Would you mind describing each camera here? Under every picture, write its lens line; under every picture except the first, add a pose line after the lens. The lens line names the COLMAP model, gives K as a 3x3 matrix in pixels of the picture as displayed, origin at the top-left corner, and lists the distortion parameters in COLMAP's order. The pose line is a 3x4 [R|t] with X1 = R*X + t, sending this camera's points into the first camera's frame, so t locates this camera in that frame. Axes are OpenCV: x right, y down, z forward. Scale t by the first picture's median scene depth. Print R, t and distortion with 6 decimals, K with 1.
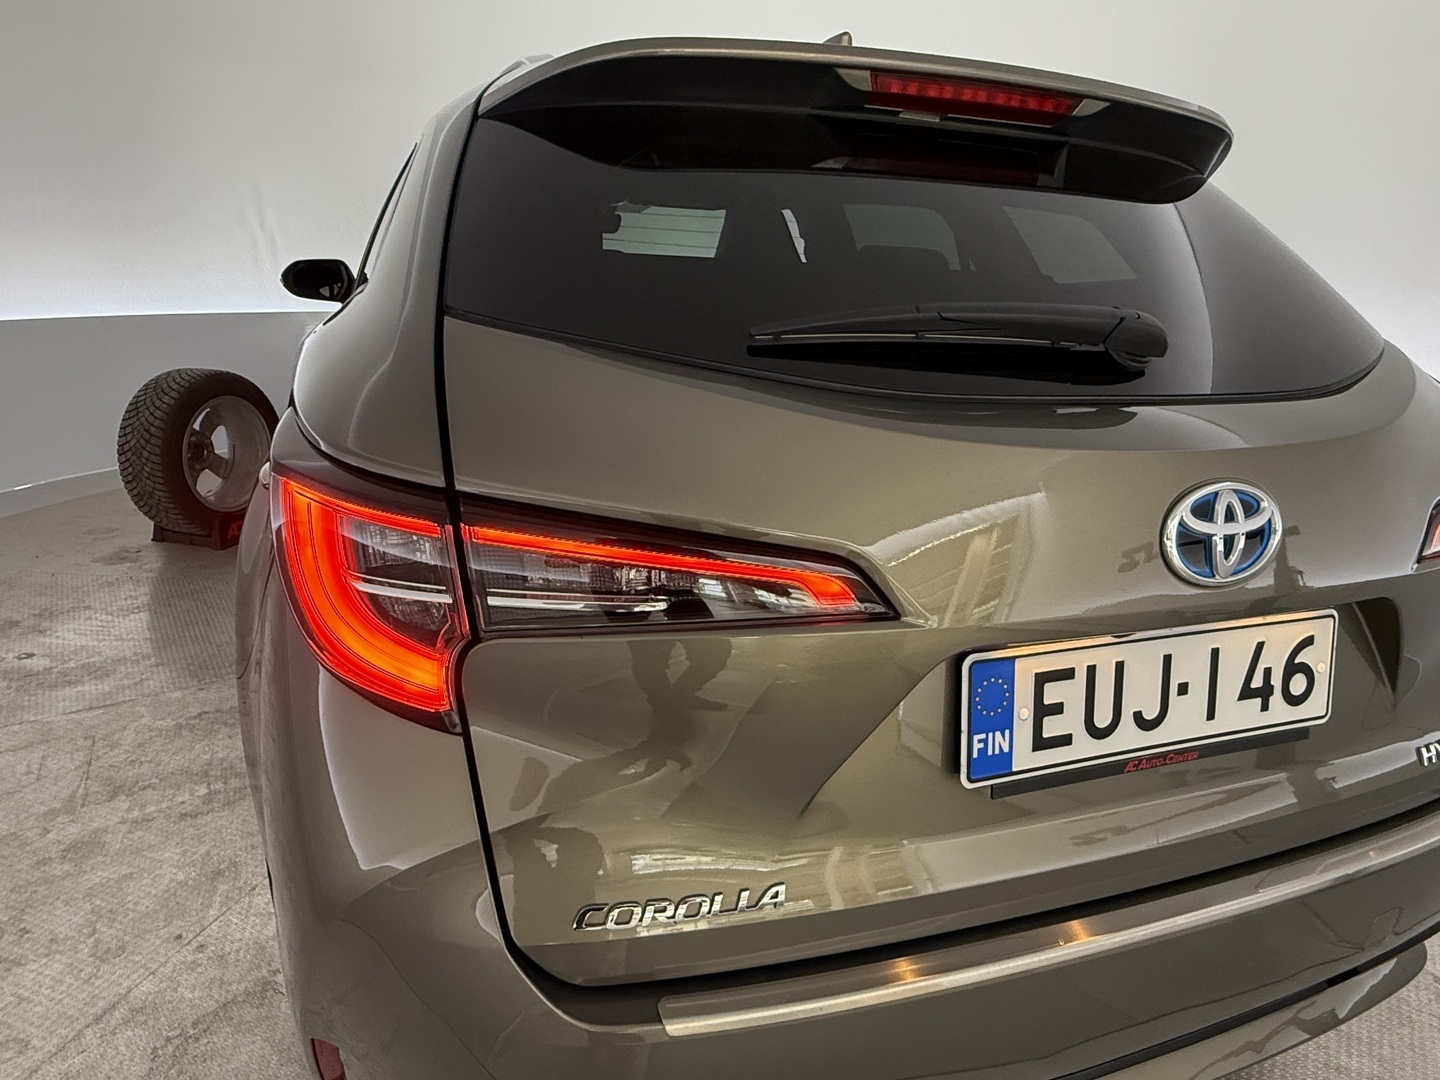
lens RADIAL K [[832.6, 0, 716.6], [0, 832.6, 538.3], [0, 0, 1]] dist [-0.001971, 0.002003]
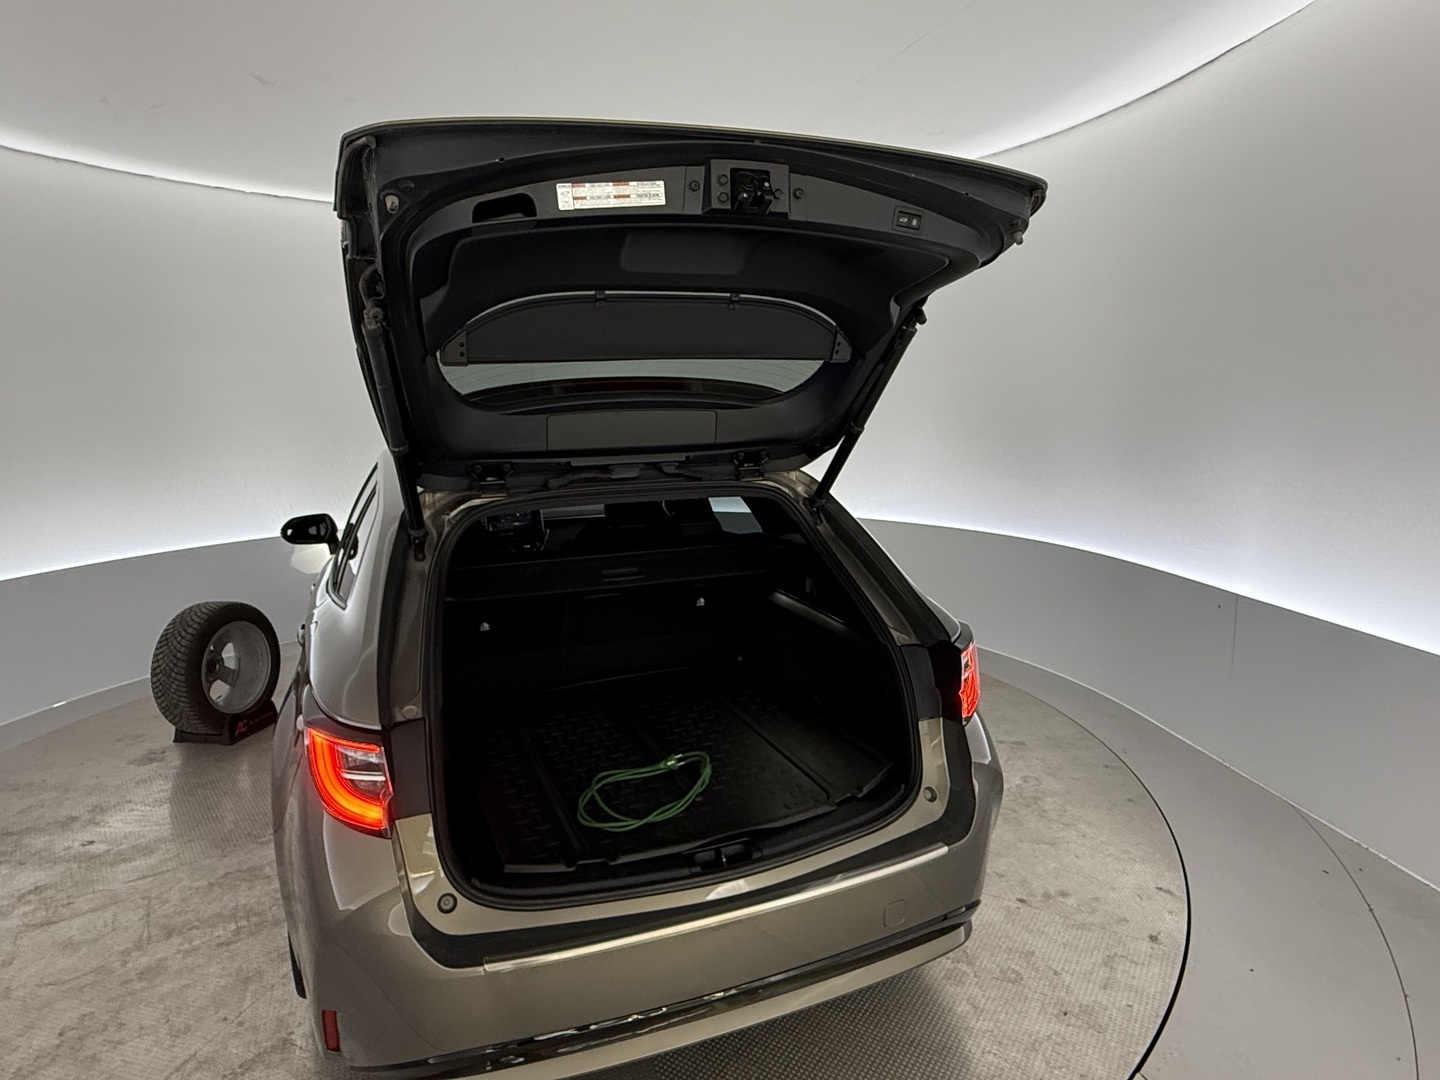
lens RADIAL K [[832.6, 0, 723.5], [0, 832.6, 543.2], [0, 0, 1]] dist [-0.001971, 0.002003]
pose [[0.996462, -0.077426, 0.032698, 0.206220], [0.081642, 0.984096, -0.157765, -0.044474], [-0.019963, 0.159876, 0.986935, -0.488654]]
